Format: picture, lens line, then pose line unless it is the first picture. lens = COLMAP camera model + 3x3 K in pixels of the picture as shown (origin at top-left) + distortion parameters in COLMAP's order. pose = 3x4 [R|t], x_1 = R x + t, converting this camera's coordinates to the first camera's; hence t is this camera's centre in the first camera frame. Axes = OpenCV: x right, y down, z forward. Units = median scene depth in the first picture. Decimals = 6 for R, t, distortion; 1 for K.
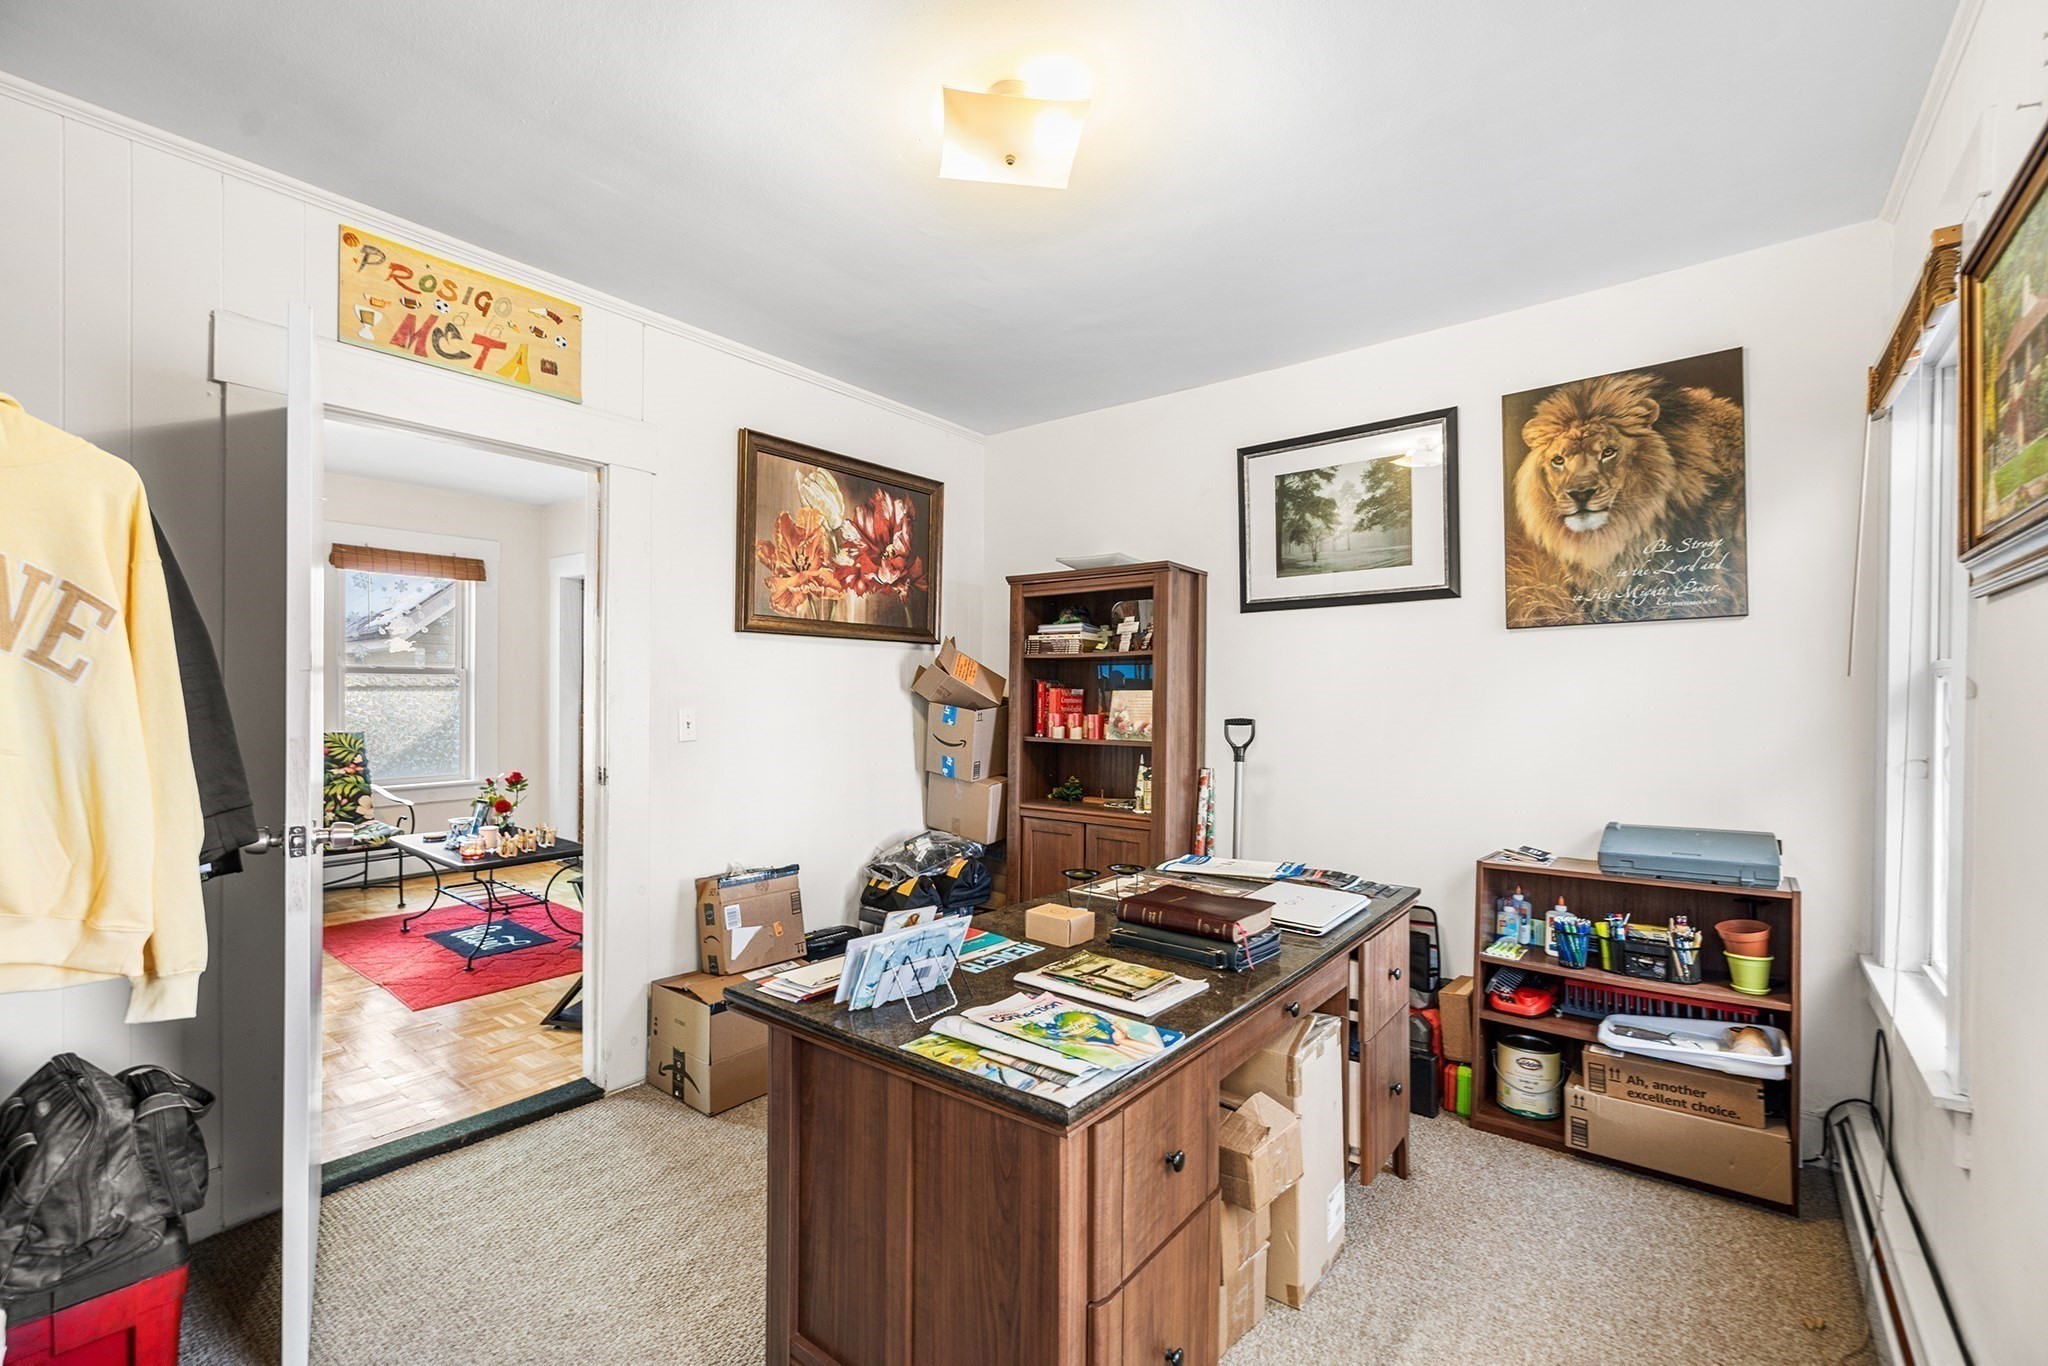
lens RADIAL K [[869.5, 0, 1028.1], [0, 869.5, 690.4], [0, 0, 1]] dist [-0.002096, 0.000877]
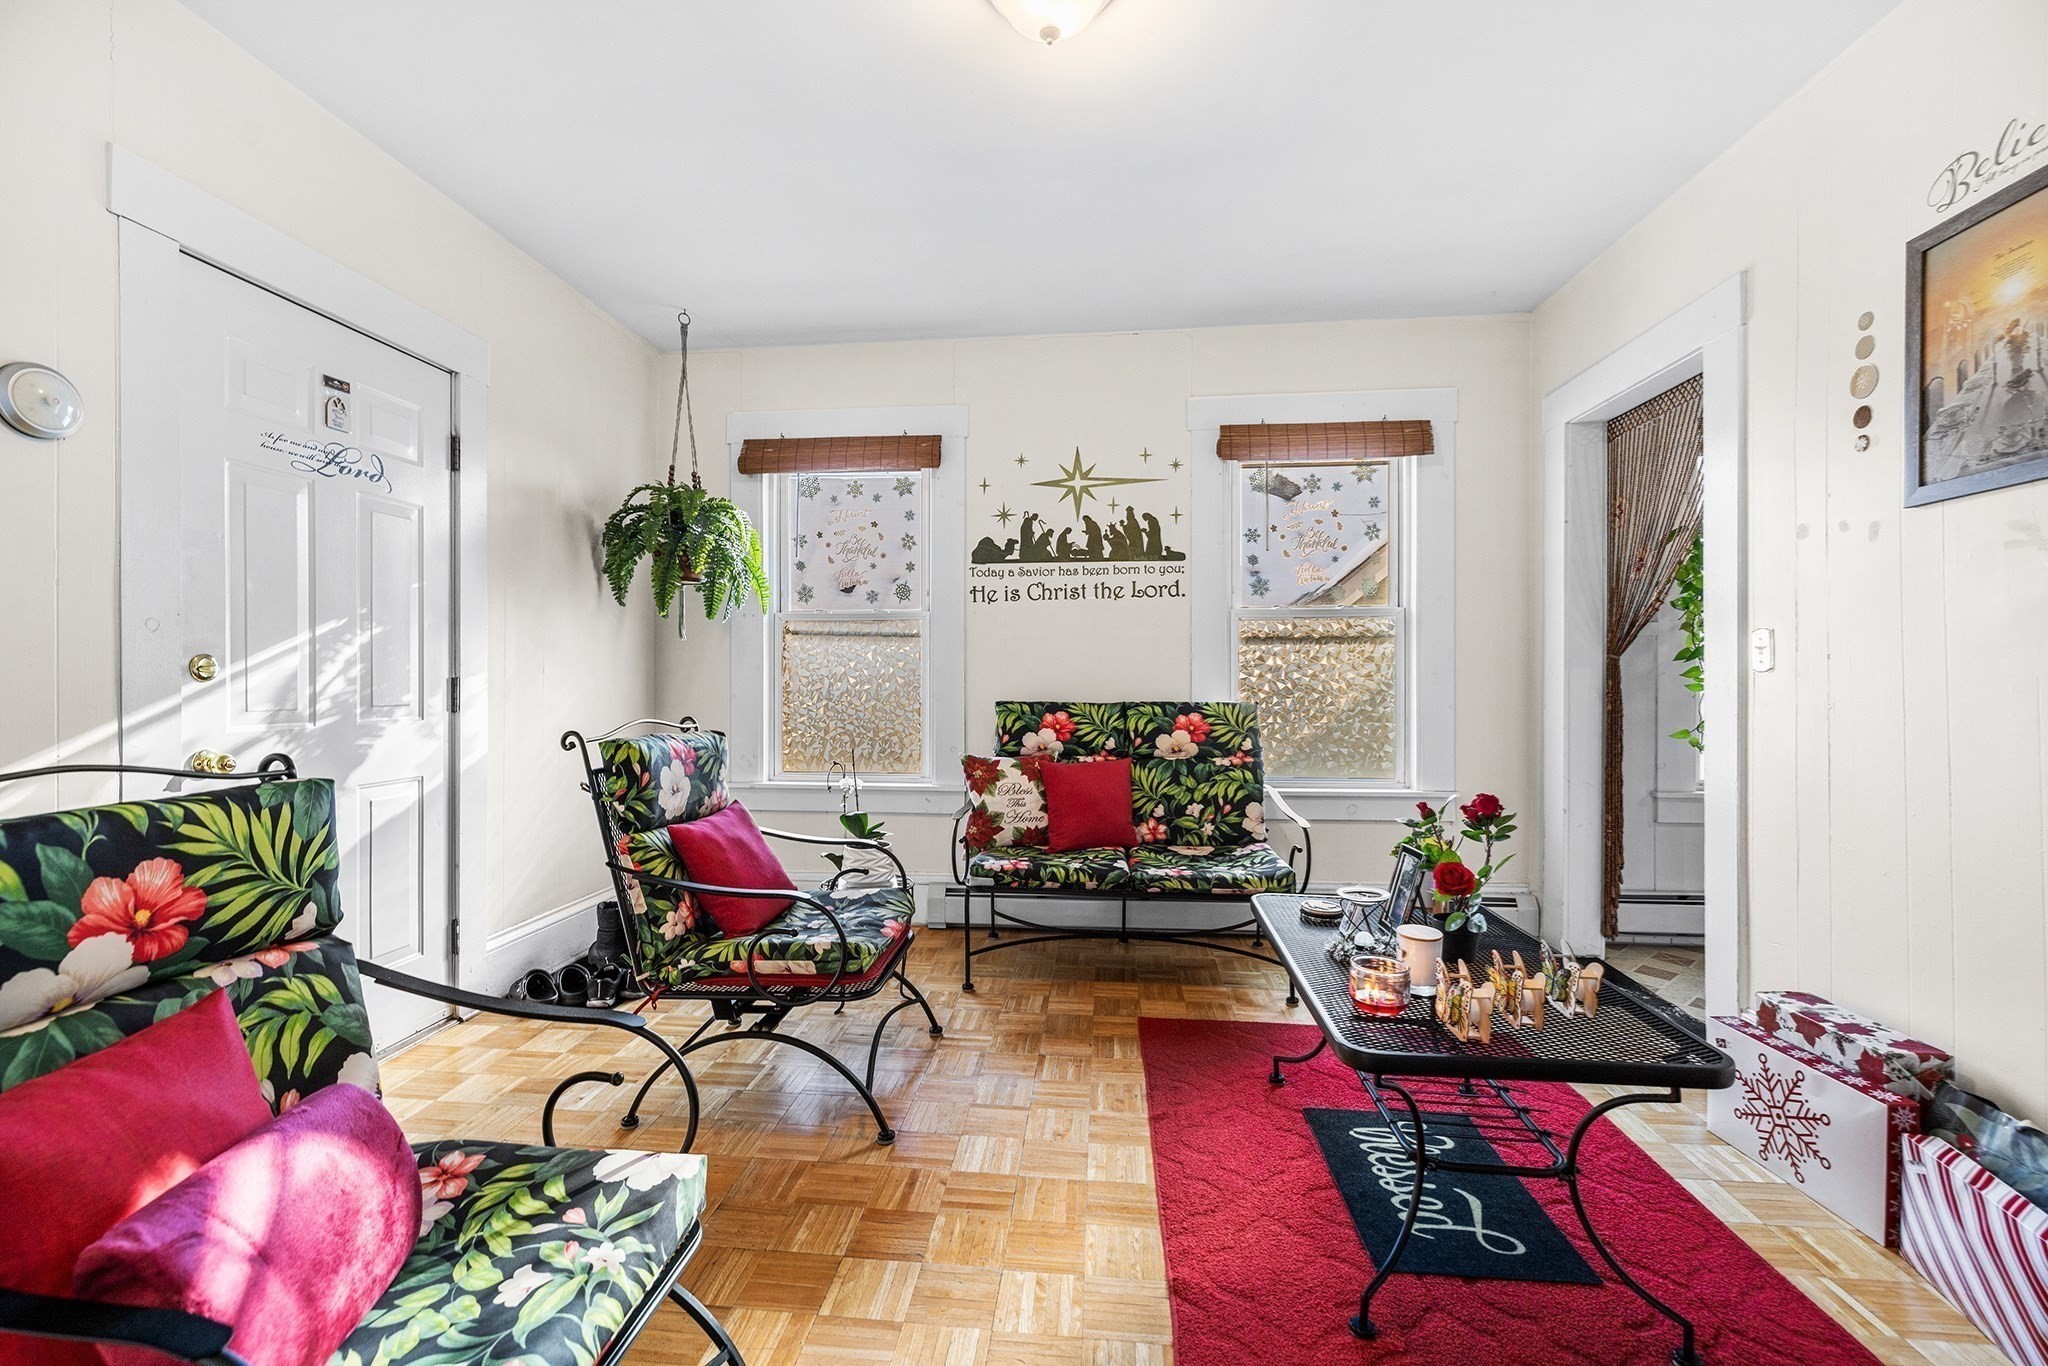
lens RADIAL K [[869.5, 0, 1022.5], [0, 869.5, 683.8], [0, 0, 1]] dist [-0.002096, 0.000877]
pose [[0.524150, -0.004574, -0.851614, -0.308305], [-0.001071, 0.999981, -0.006030, 0.038178], [0.851625, 0.004072, 0.524135, 0.520629]]
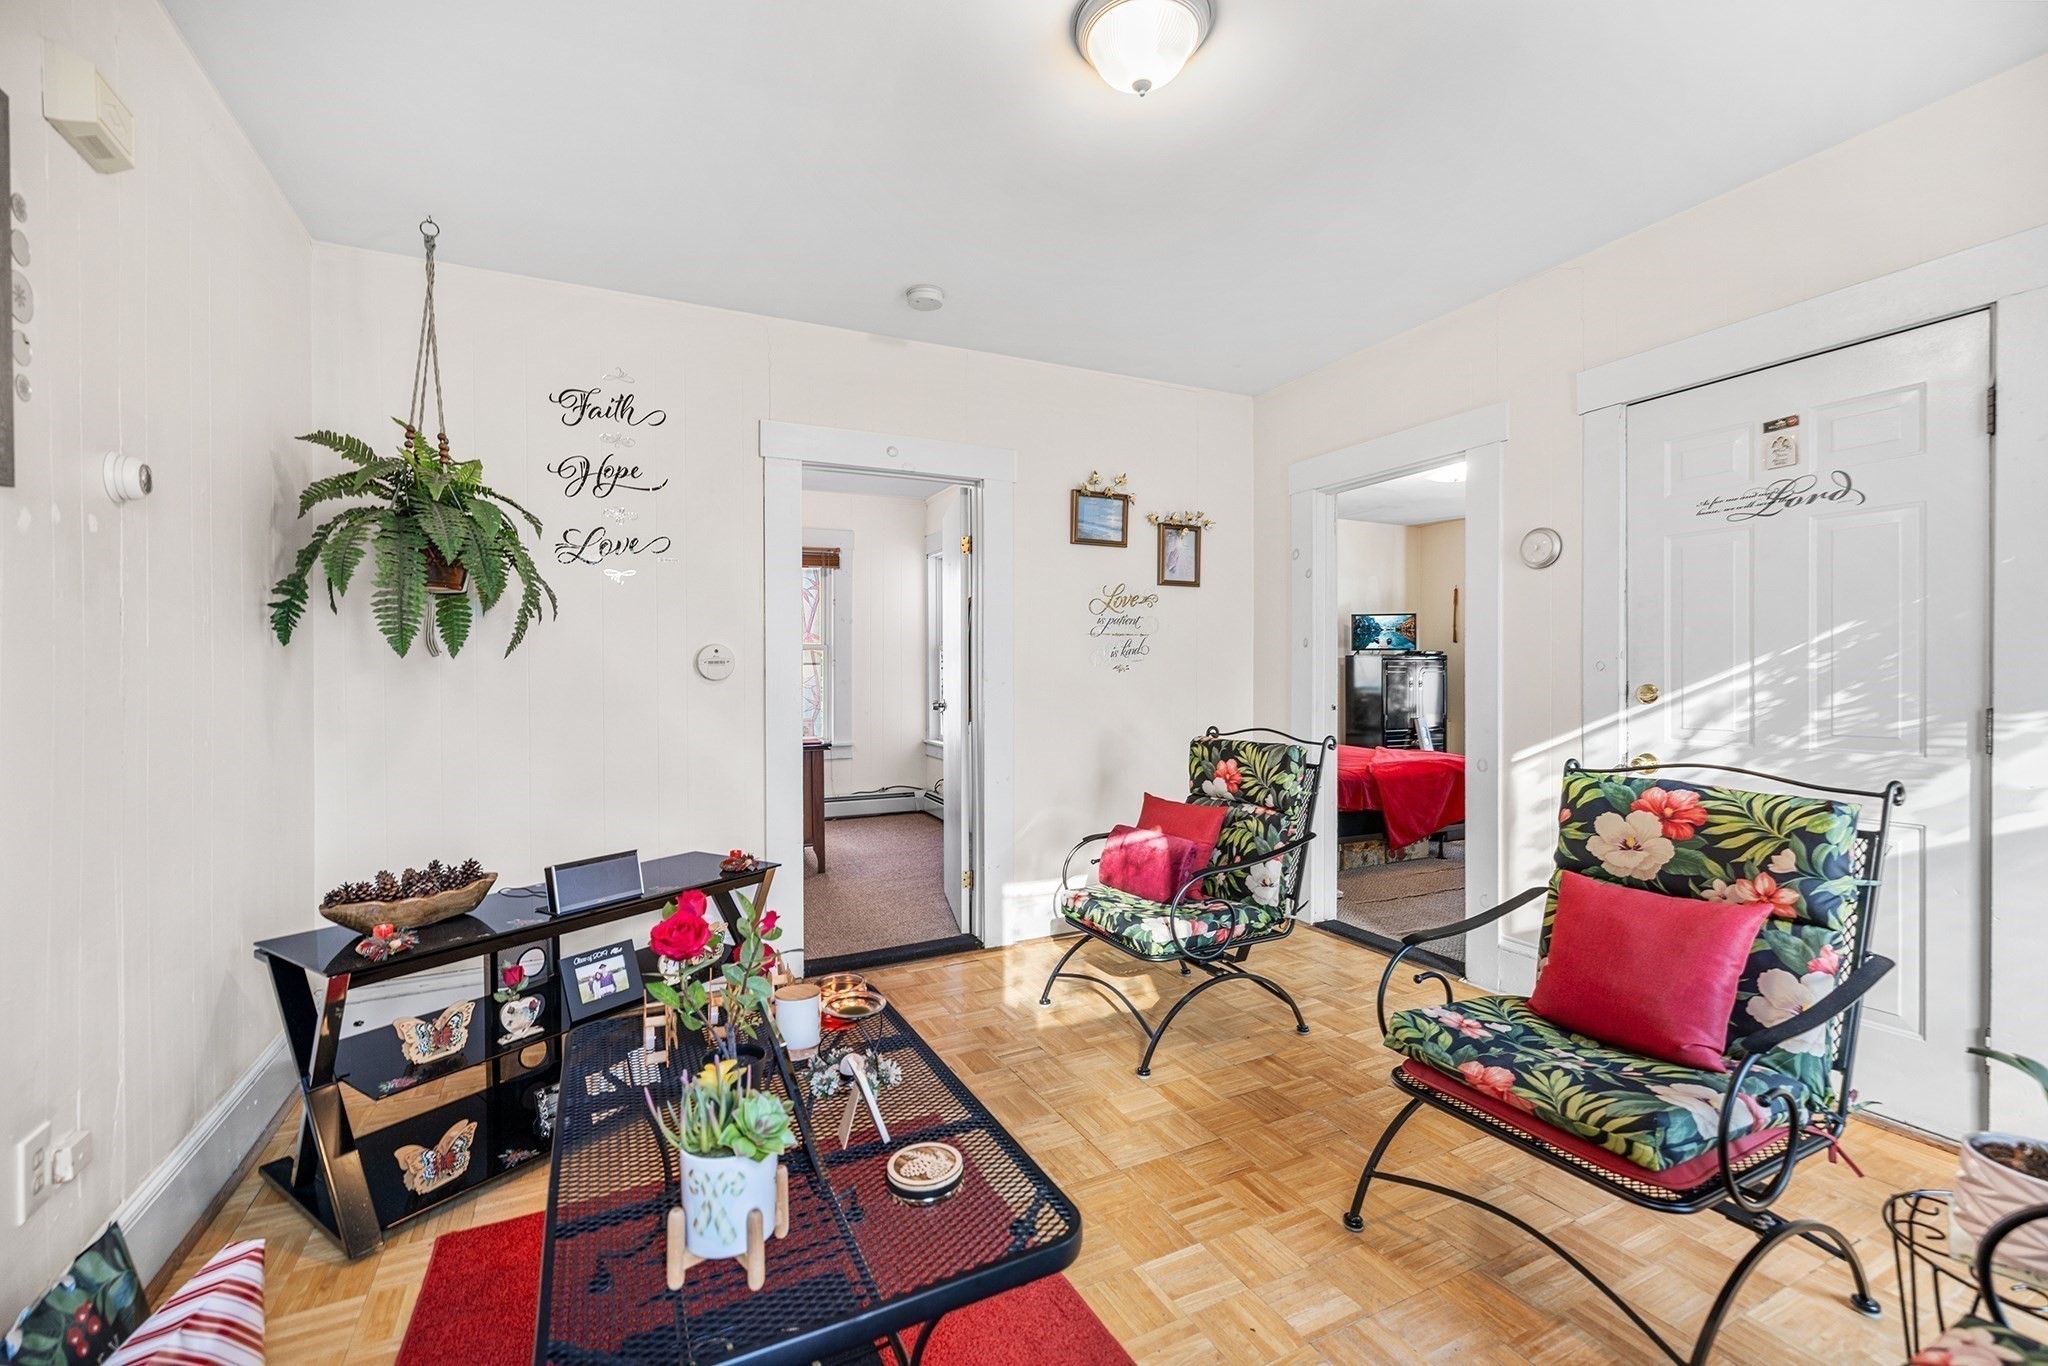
lens RADIAL K [[869.5, 0, 1028.3], [0, 869.5, 675.0], [0, 0, 1]] dist [-0.002096, 0.000877]
pose [[-0.896037, -0.007077, 0.443924, -0.992710], [-0.003485, 0.999954, 0.008907, -0.001928], [-0.443966, 0.006434, -0.896020, 1.410578]]
